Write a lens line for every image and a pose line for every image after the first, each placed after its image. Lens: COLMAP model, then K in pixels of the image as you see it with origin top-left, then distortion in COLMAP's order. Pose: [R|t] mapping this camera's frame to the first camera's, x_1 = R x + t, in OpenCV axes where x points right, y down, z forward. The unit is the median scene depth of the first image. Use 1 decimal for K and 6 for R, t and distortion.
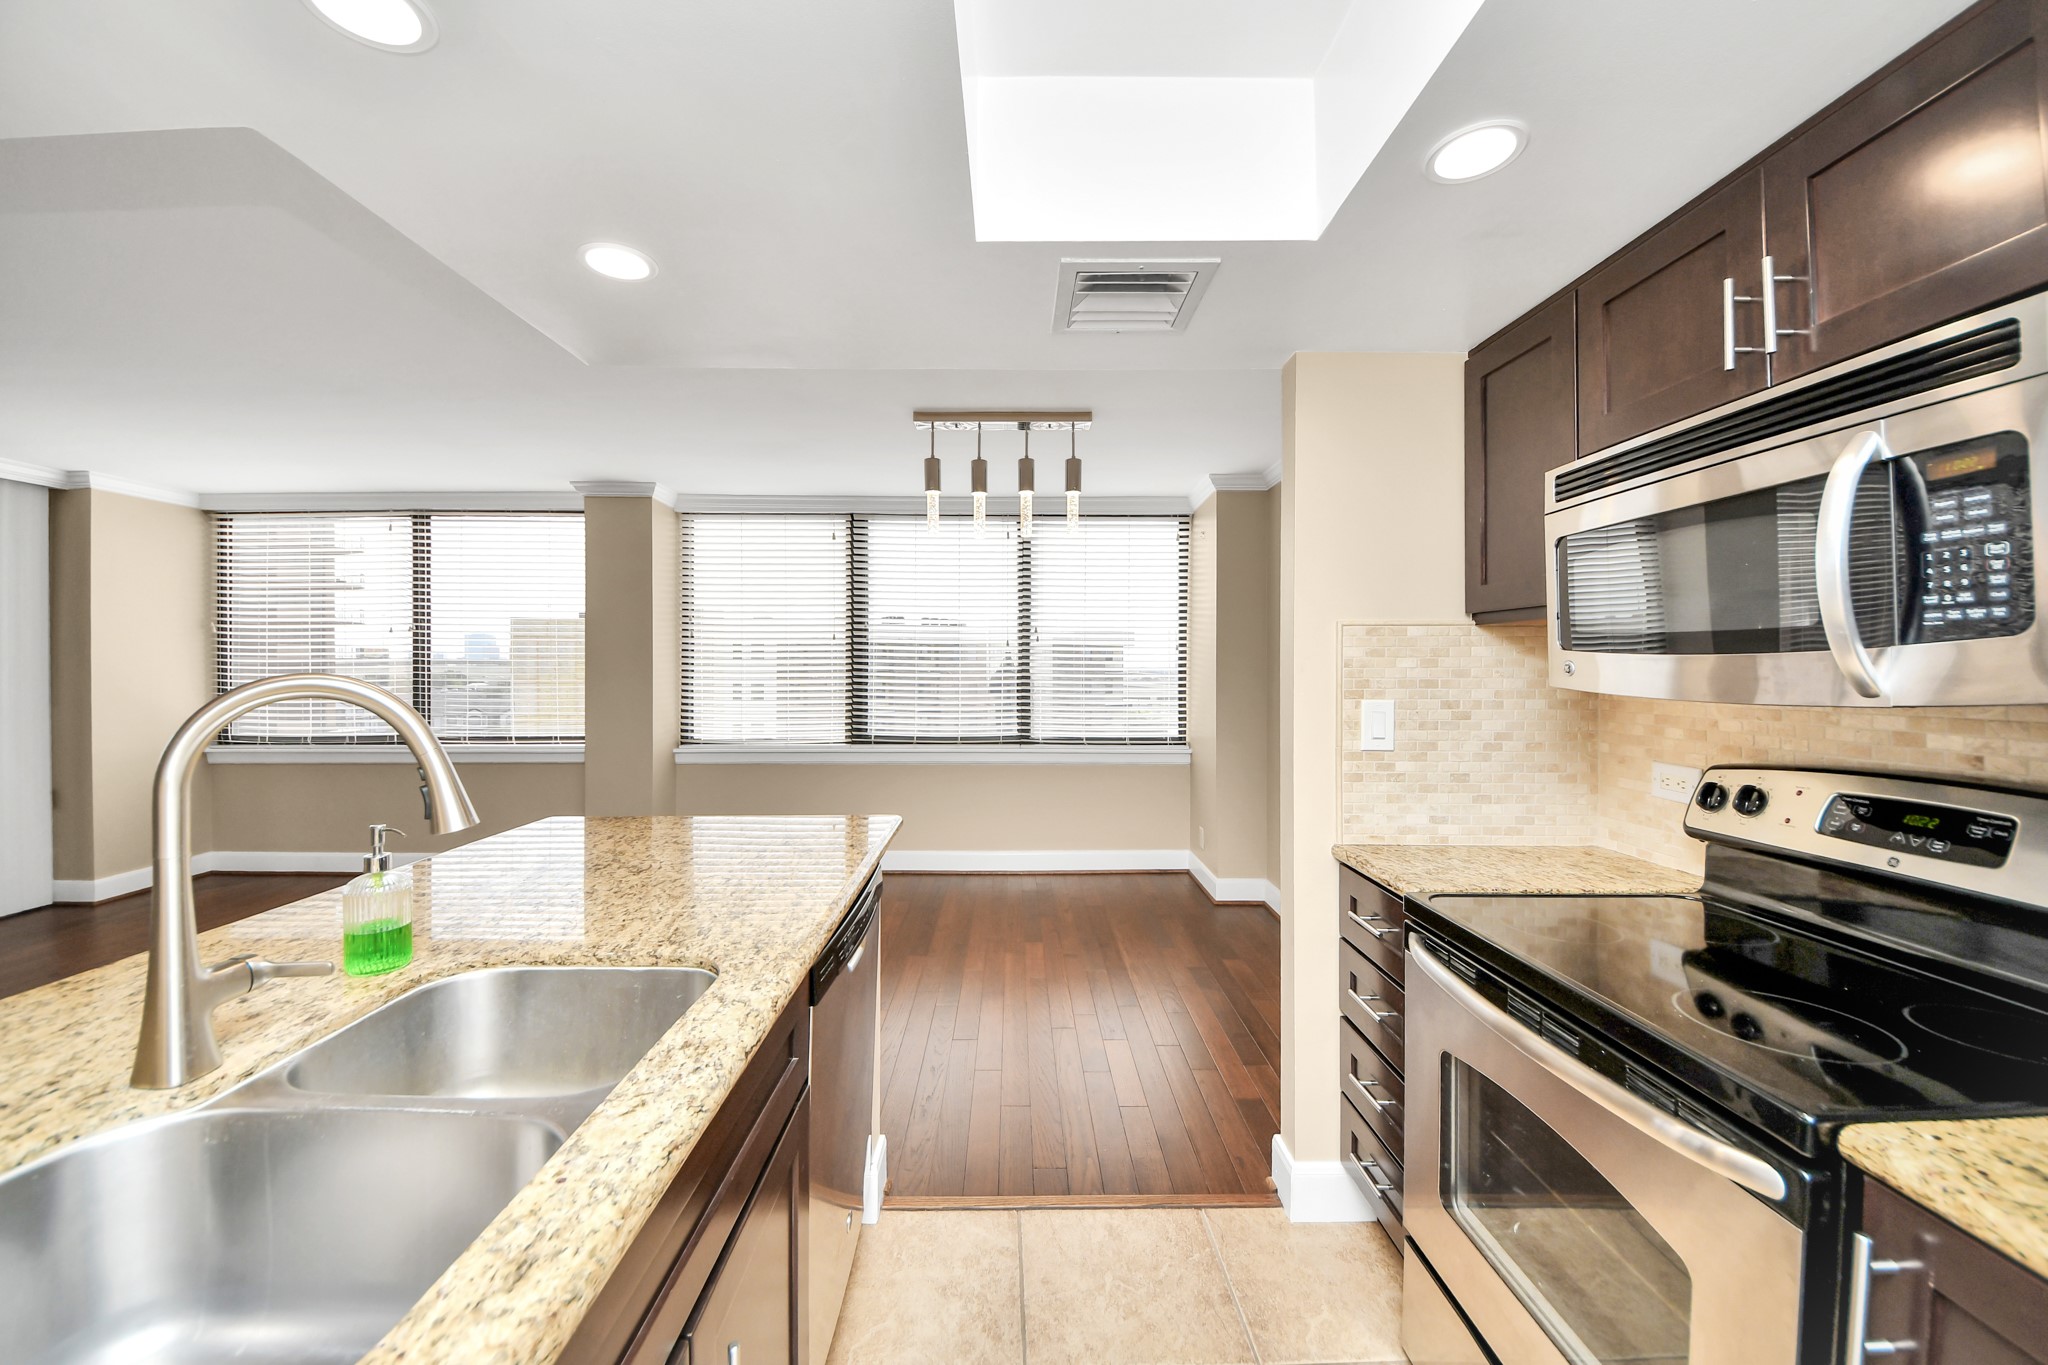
lens RADIAL K [[760.1, 0, 1003.3], [0, 760.1, 657.4], [0, 0, 1]] dist [-0.000141, -0.006857]
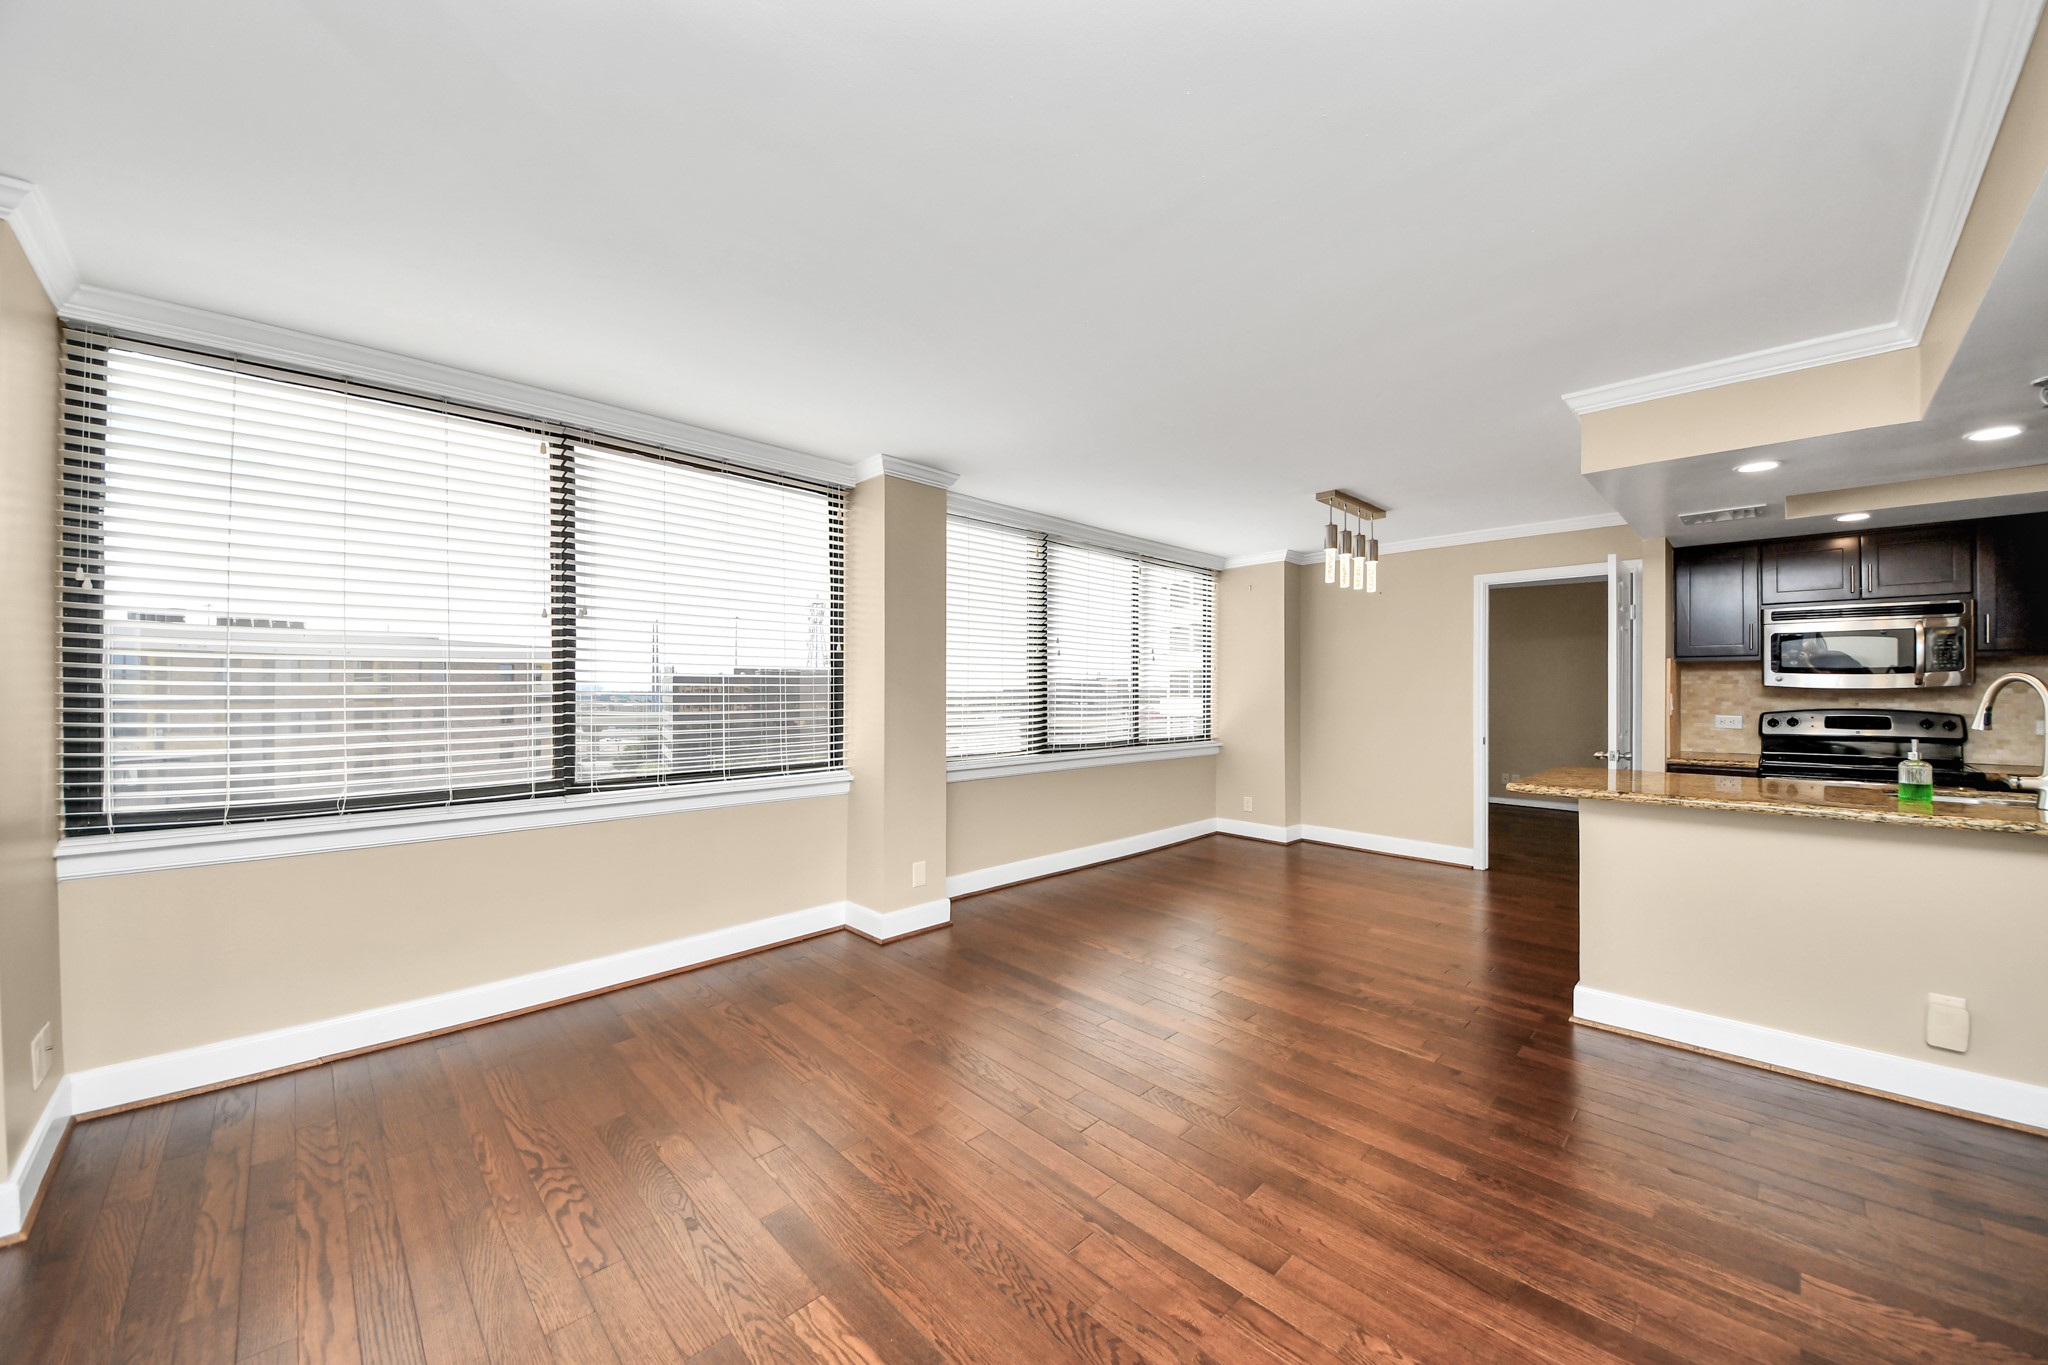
lens RADIAL K [[760.1, 0, 1025.7], [0, 760.1, 696.0], [0, 0, 1]] dist [-0.000141, -0.006857]
pose [[0.700249, -0.005143, 0.713880, -2.317563], [-0.008735, 0.999837, 0.015772, 0.039508], [-0.713846, -0.017281, 0.700090, 0.668651]]
